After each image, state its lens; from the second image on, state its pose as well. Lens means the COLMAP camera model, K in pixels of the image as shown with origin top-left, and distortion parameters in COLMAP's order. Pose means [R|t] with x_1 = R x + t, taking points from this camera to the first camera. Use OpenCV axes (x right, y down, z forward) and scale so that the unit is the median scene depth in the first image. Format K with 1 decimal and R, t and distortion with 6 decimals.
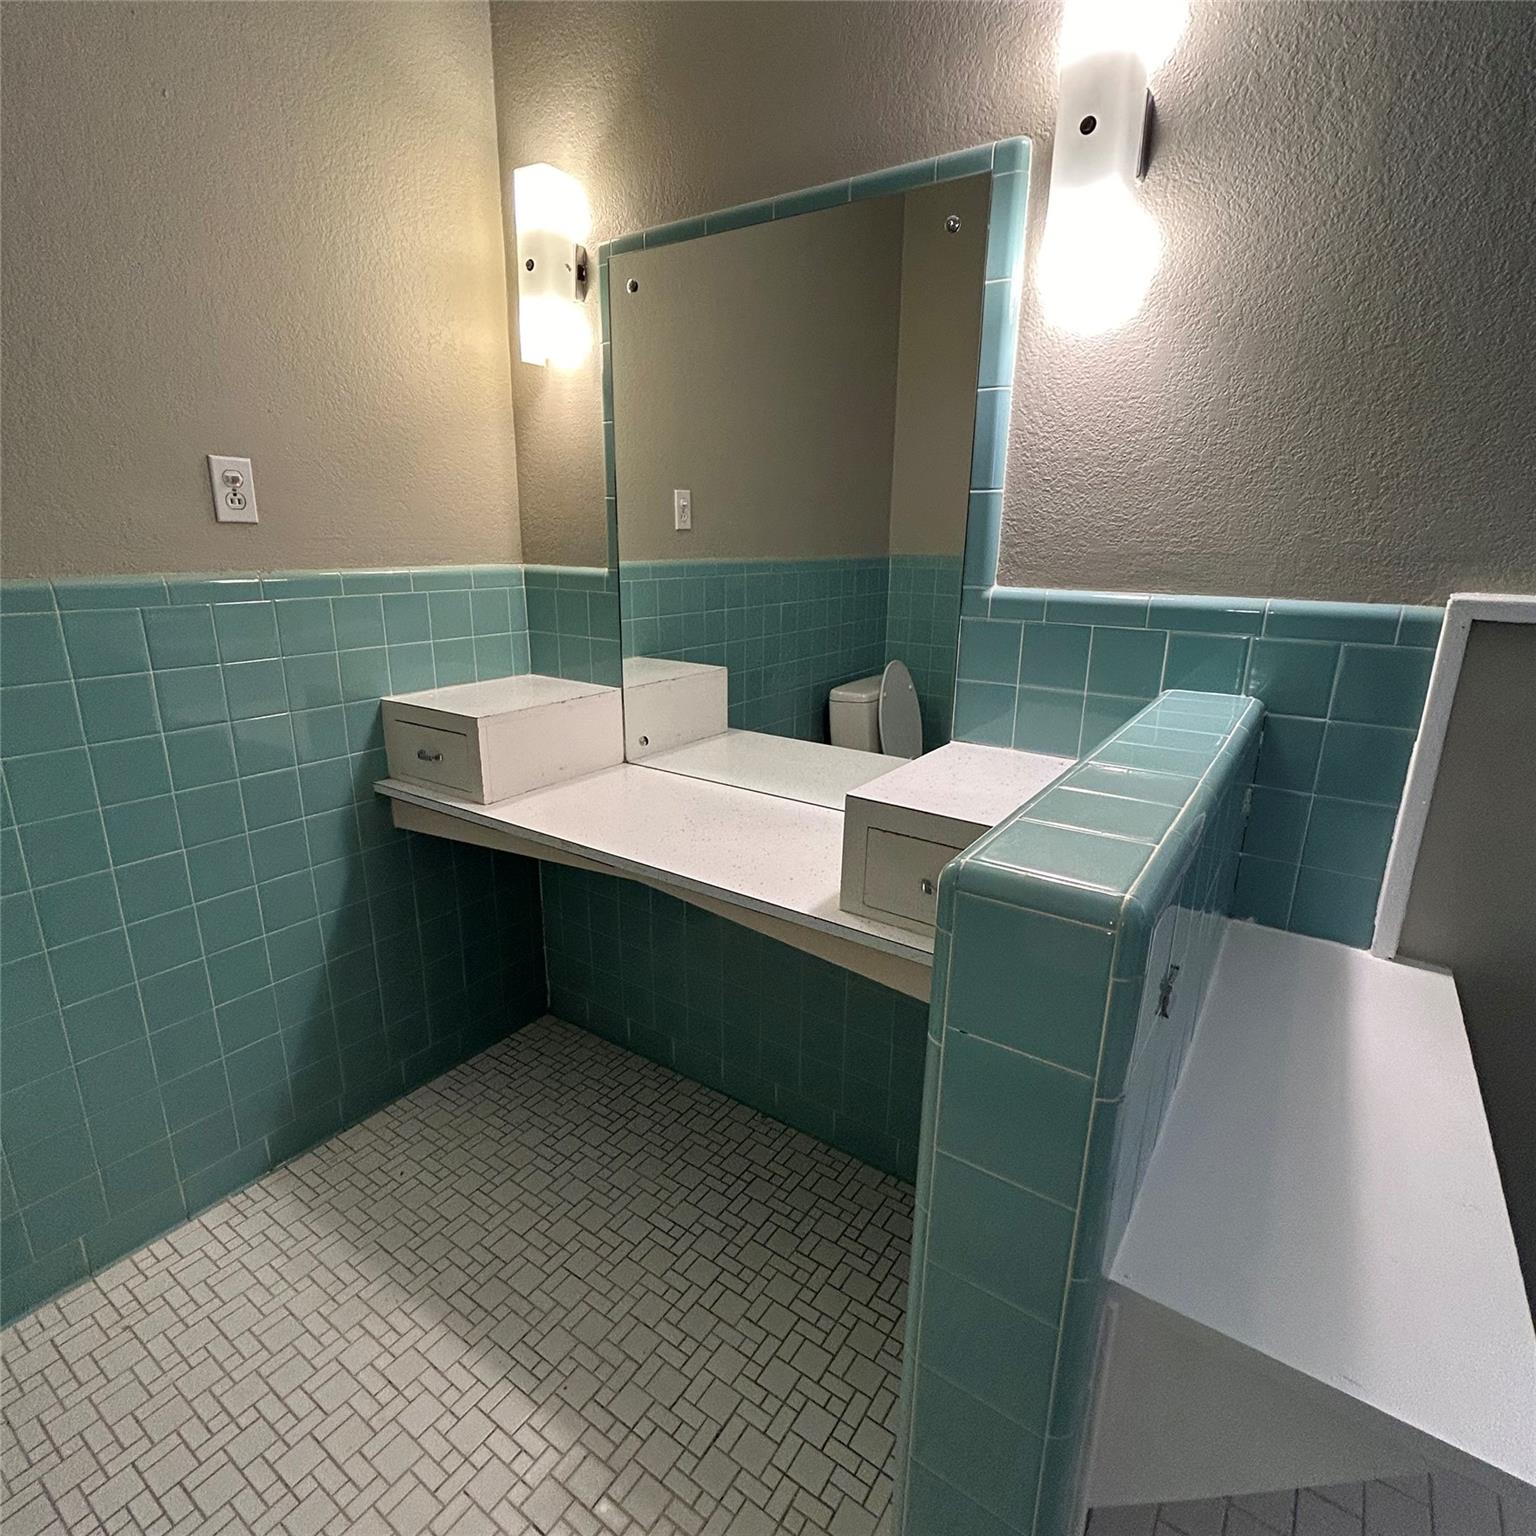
lens RADIAL K [[829.9, 0, 769.0], [0, 829.9, 761.8], [0, 0, 1]] dist [-0.005366, 0.003726]
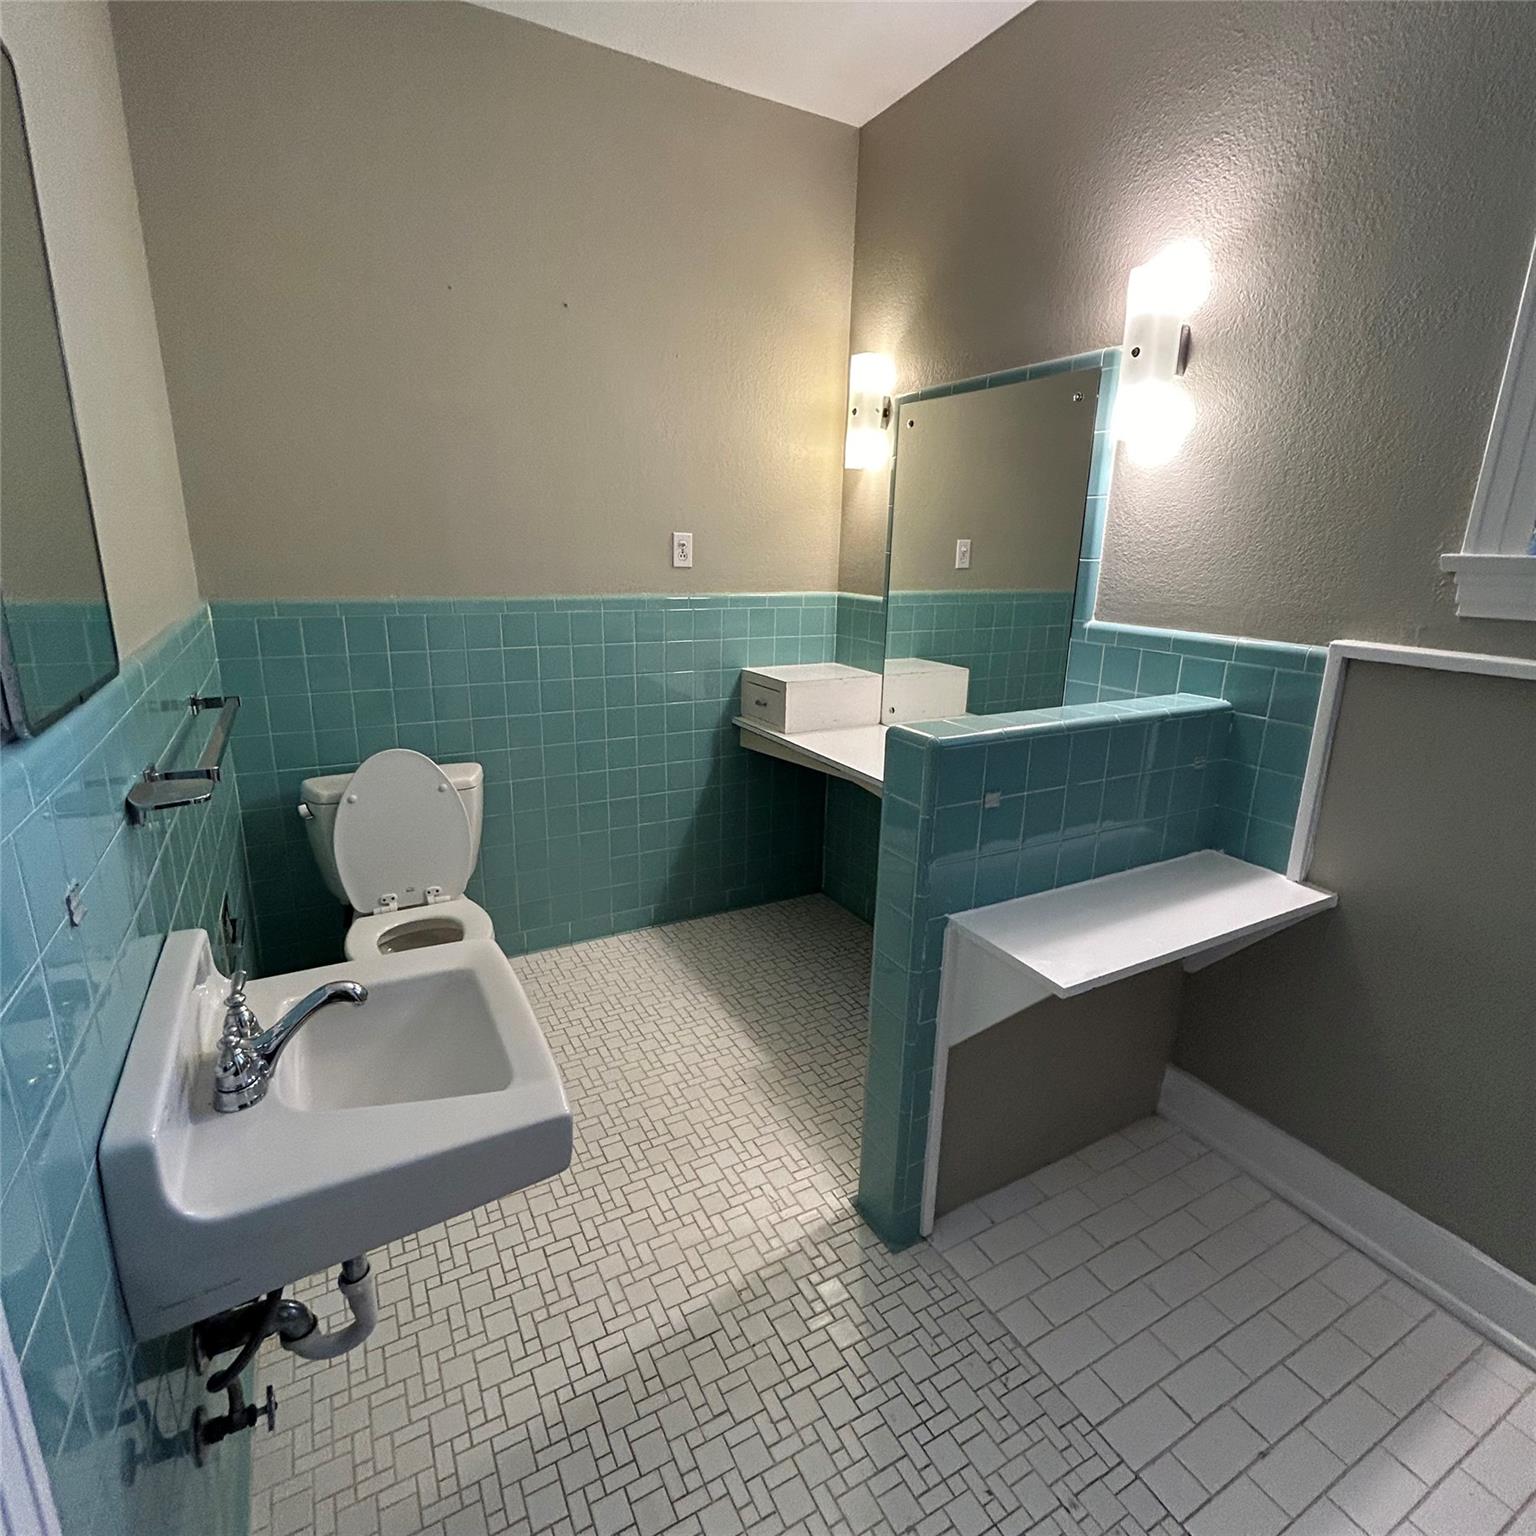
lens RADIAL K [[829.9, 0, 769.0], [0, 829.9, 761.8], [0, 0, 1]] dist [-0.005366, 0.003726]
pose [[0.893303, 0.122048, -0.432566, 0.347198], [-0.128611, 0.991594, 0.014178, 0.083390], [0.430660, 0.042967, 0.901491, -0.510869]]
